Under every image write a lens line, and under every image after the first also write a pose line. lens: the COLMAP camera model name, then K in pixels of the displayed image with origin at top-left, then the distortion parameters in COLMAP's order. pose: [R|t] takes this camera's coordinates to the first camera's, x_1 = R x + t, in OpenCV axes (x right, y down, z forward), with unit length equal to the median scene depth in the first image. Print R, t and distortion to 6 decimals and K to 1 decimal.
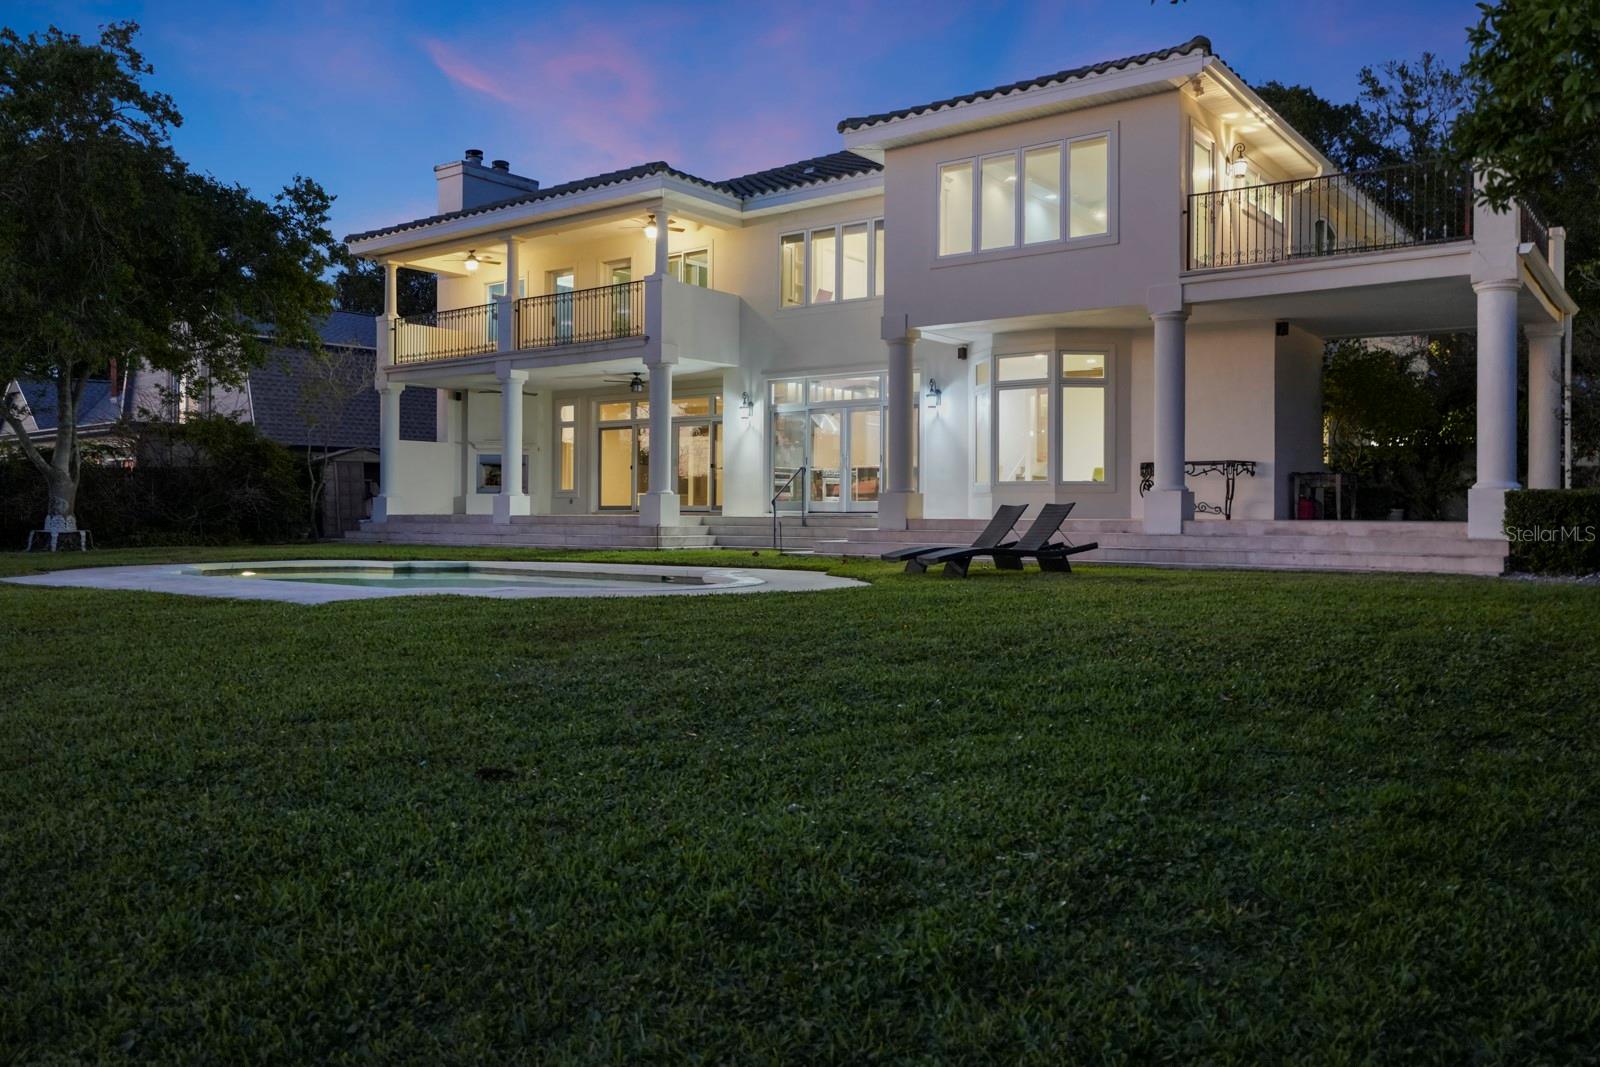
lens RADIAL K [[1208.4, 0, 797.9], [0, 1208.4, 490.6], [0, 0, 1]] dist [-0.003278, 0.000707]
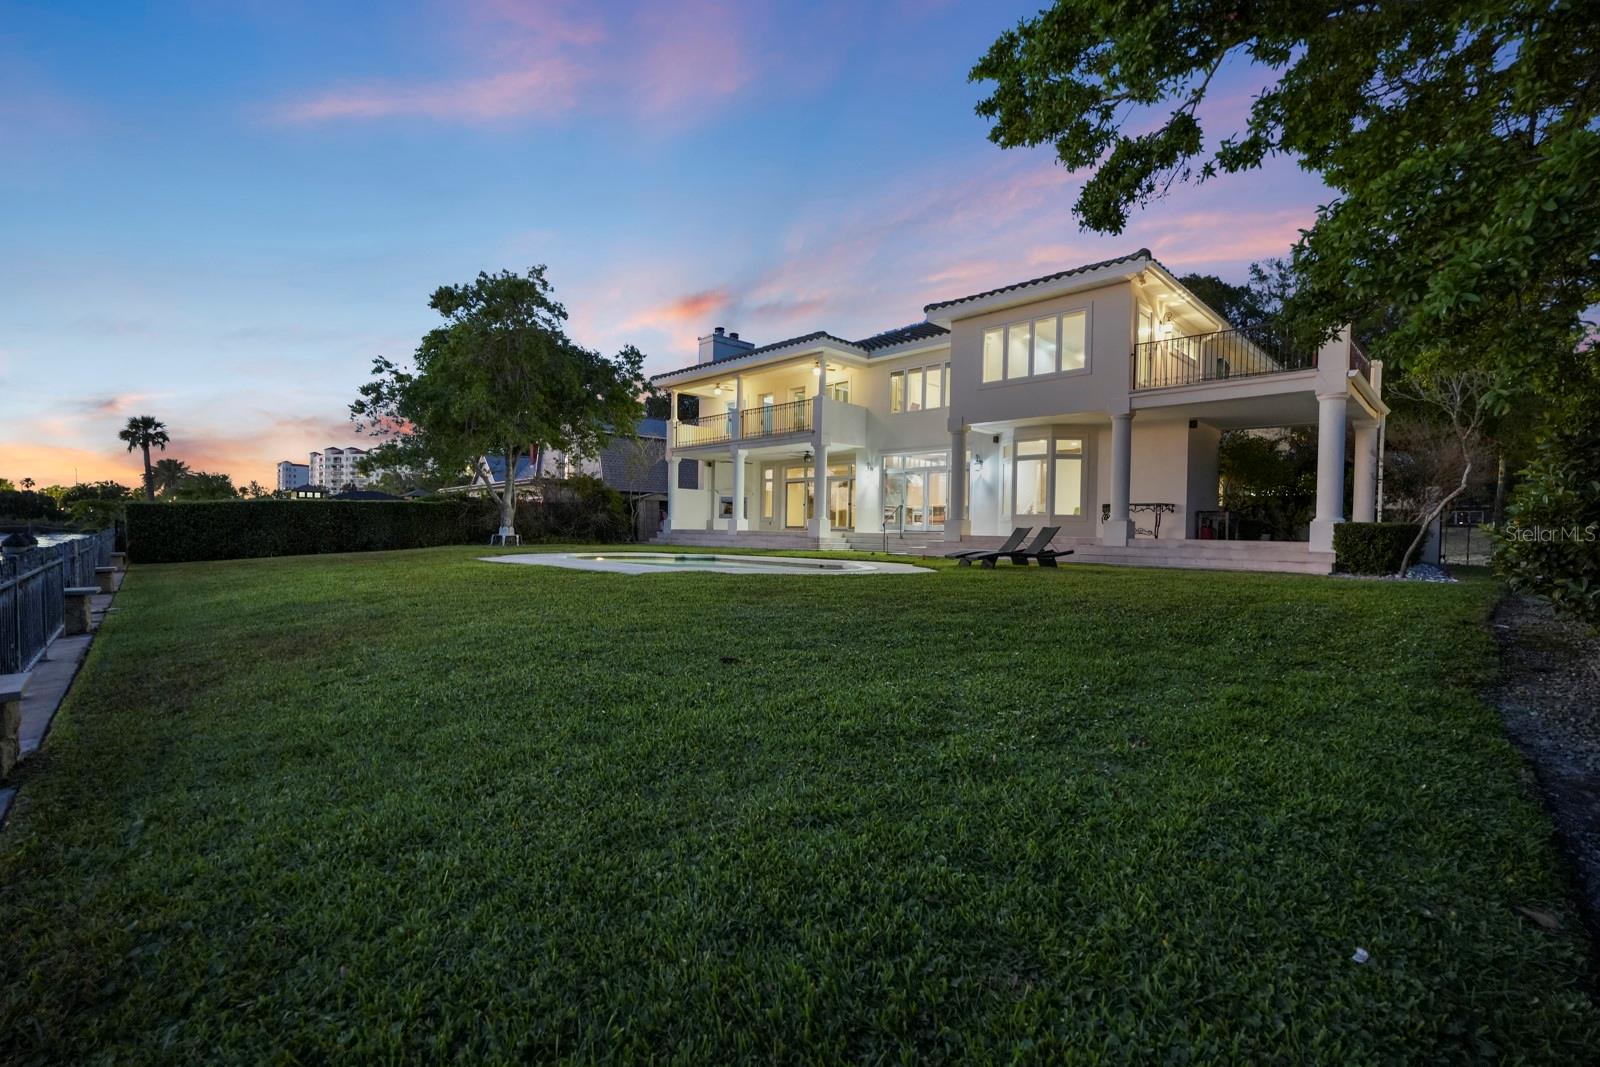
lens RADIAL K [[691.5, 0, 800.0], [0, 691.5, 533.5], [0, 0, 1]] dist [-0.015572, 0.000491]
pose [[0.989759, 0.015175, -0.141942, 0.002786], [-0.012295, 0.999701, 0.021143, 0.003205], [0.142221, -0.019181, 0.989649, -0.015554]]
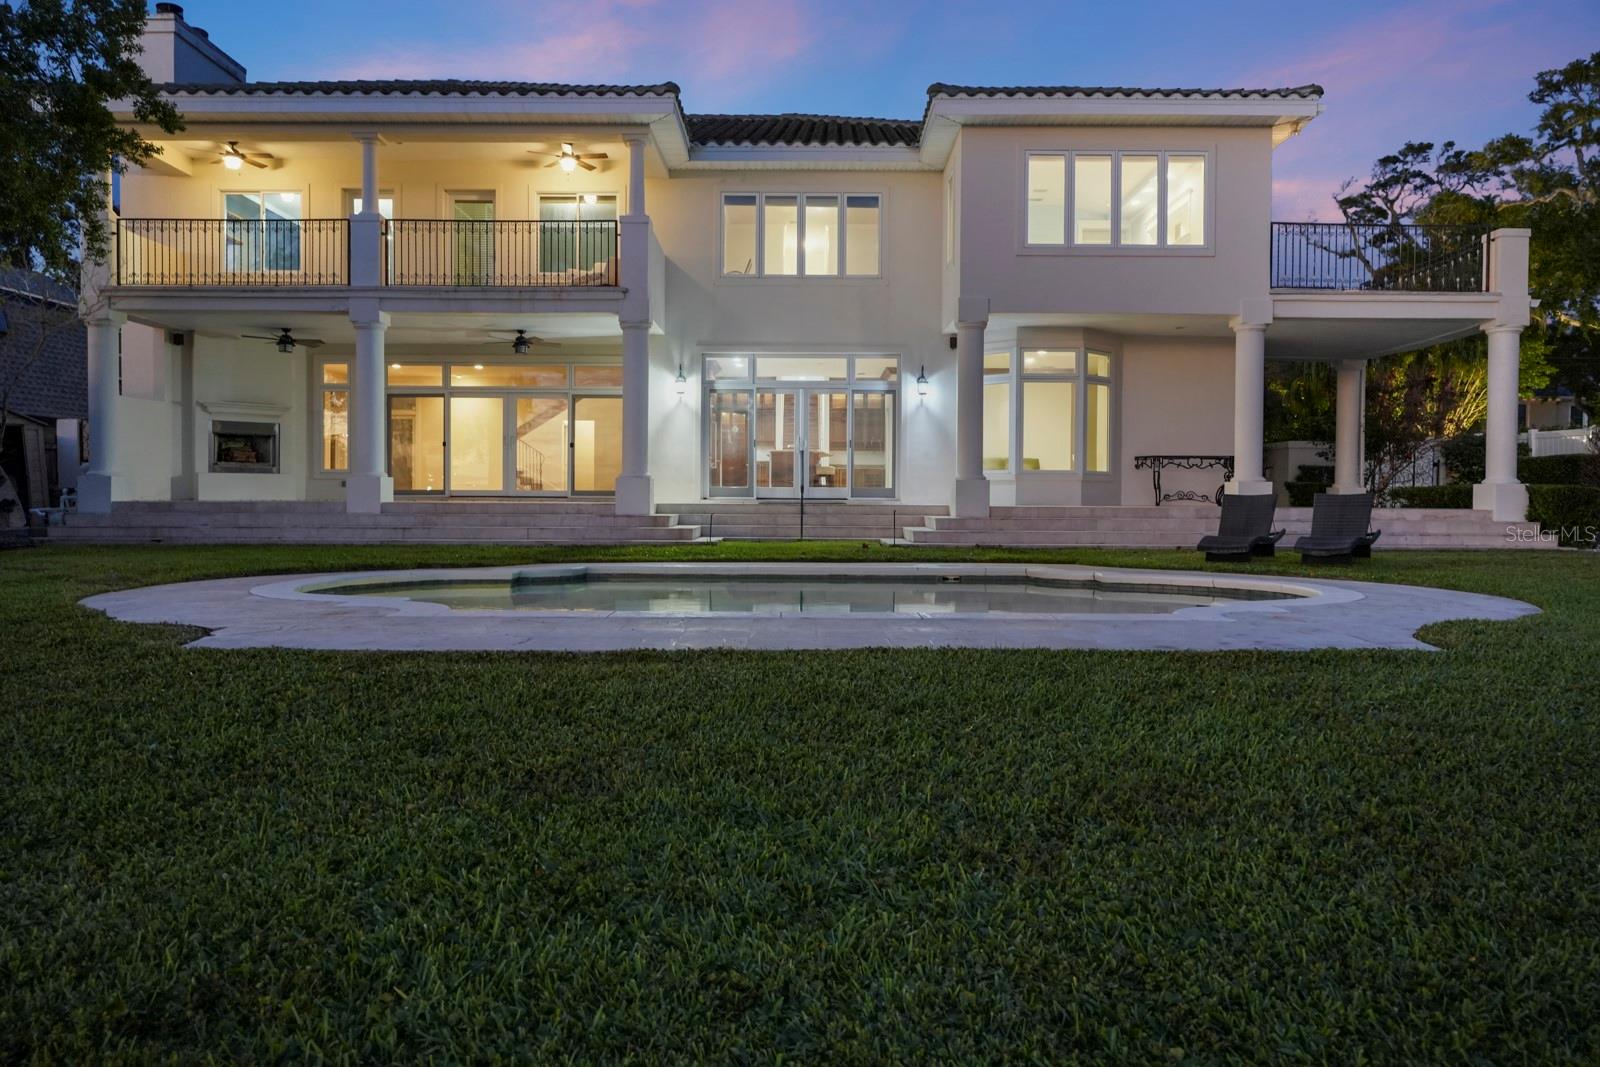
lens RADIAL K [[1047.5, 0, 799.6], [0, 1047.5, 505.3], [0, 0, 1]] dist [-0.025197, 0.038705]
pose [[0.805070, -0.003434, 0.593170, -0.631069], [-0.013015, 0.999640, 0.023452, 0.005139], [-0.593037, -0.026601, 0.804736, 0.473427]]
